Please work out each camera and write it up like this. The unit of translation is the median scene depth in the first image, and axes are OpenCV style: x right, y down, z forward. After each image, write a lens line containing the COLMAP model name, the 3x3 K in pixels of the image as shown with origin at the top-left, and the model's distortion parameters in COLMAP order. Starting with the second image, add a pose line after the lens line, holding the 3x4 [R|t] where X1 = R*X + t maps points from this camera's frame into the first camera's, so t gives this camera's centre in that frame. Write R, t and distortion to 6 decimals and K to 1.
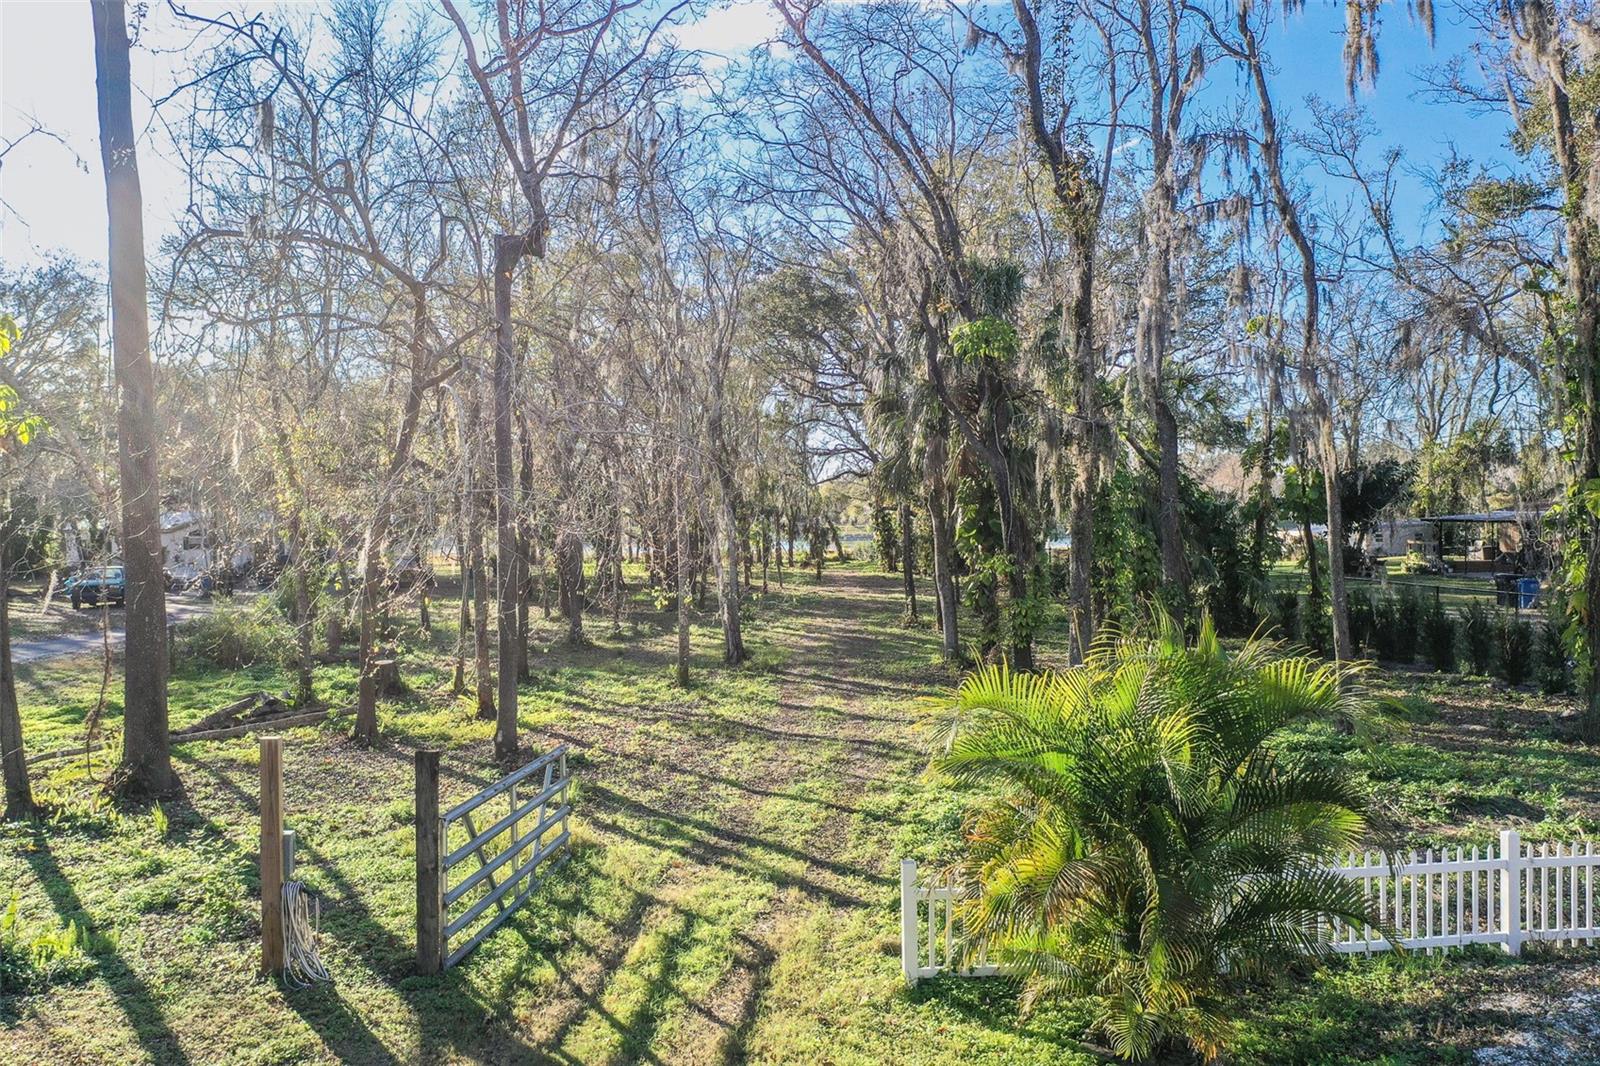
lens RADIAL K [[1273.8, 0, 800.3], [0, 1273.8, 530.4], [0, 0, 1]] dist [0.010429, -0.009727]
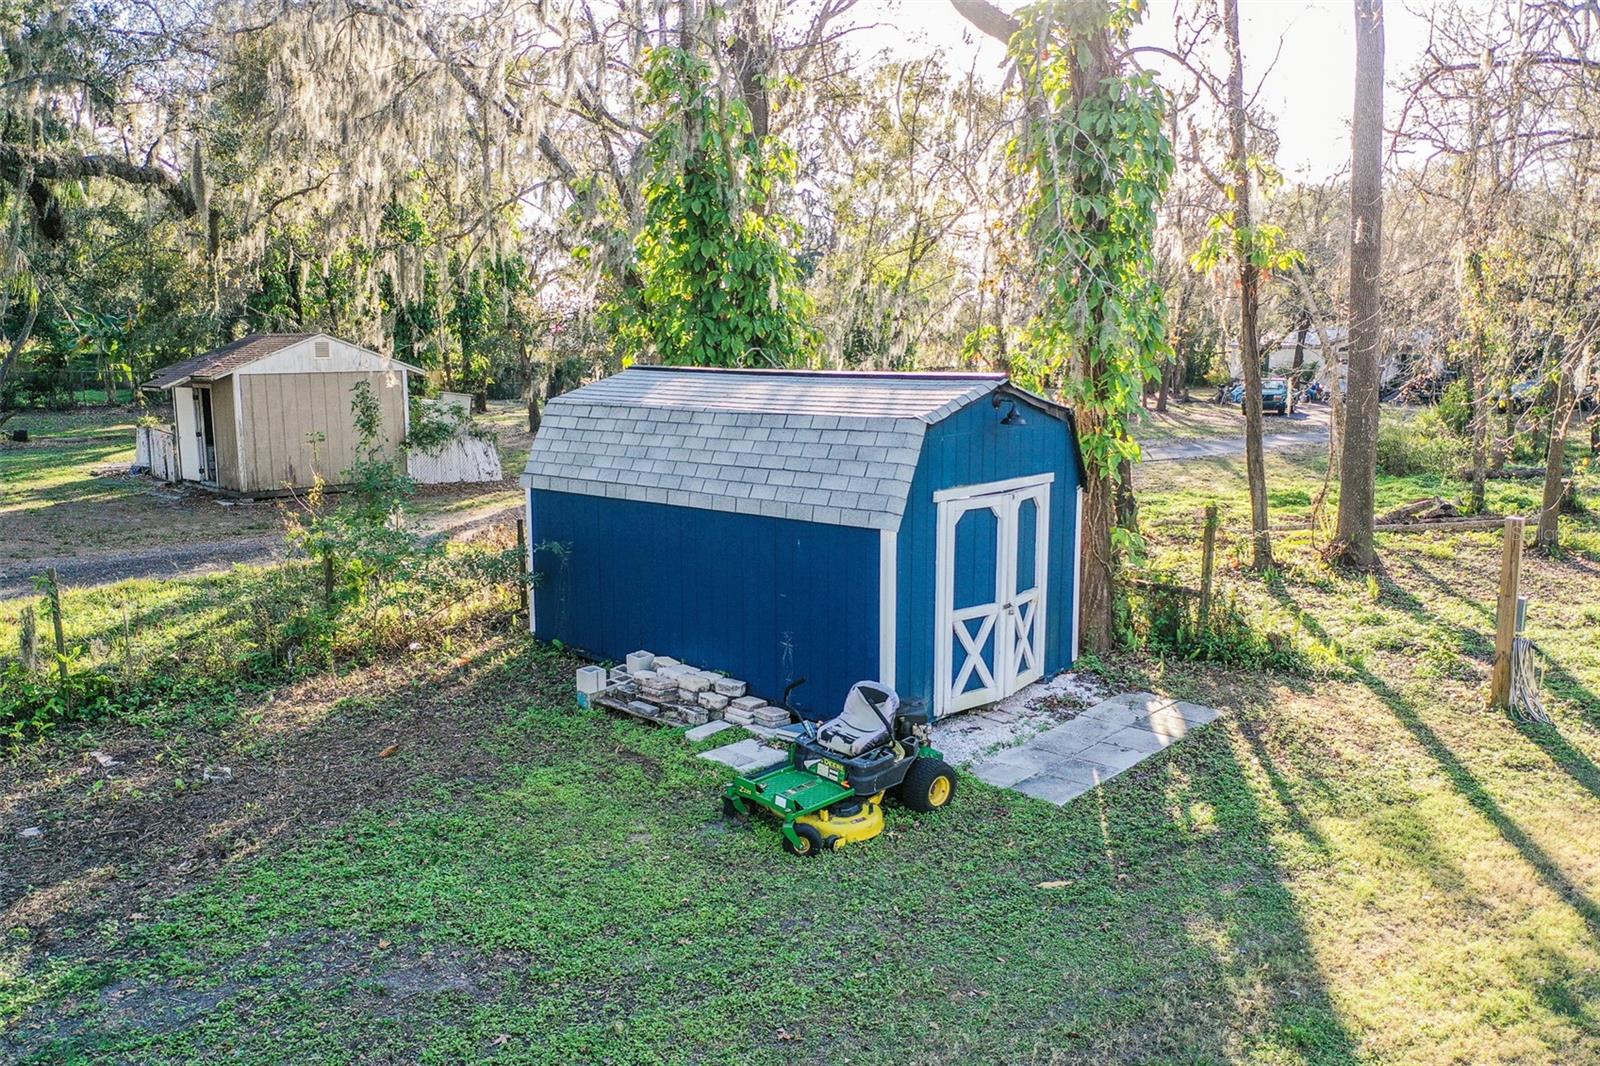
lens RADIAL K [[1273.8, 0, 797.9], [0, 1273.8, 536.6], [0, 0, 1]] dist [0.010429, -0.009727]
pose [[0.677513, 0.117997, -0.725984, 0.002747], [-0.010167, 0.988456, 0.151169, 0.002553], [0.735440, -0.095038, 0.670891, -0.216262]]
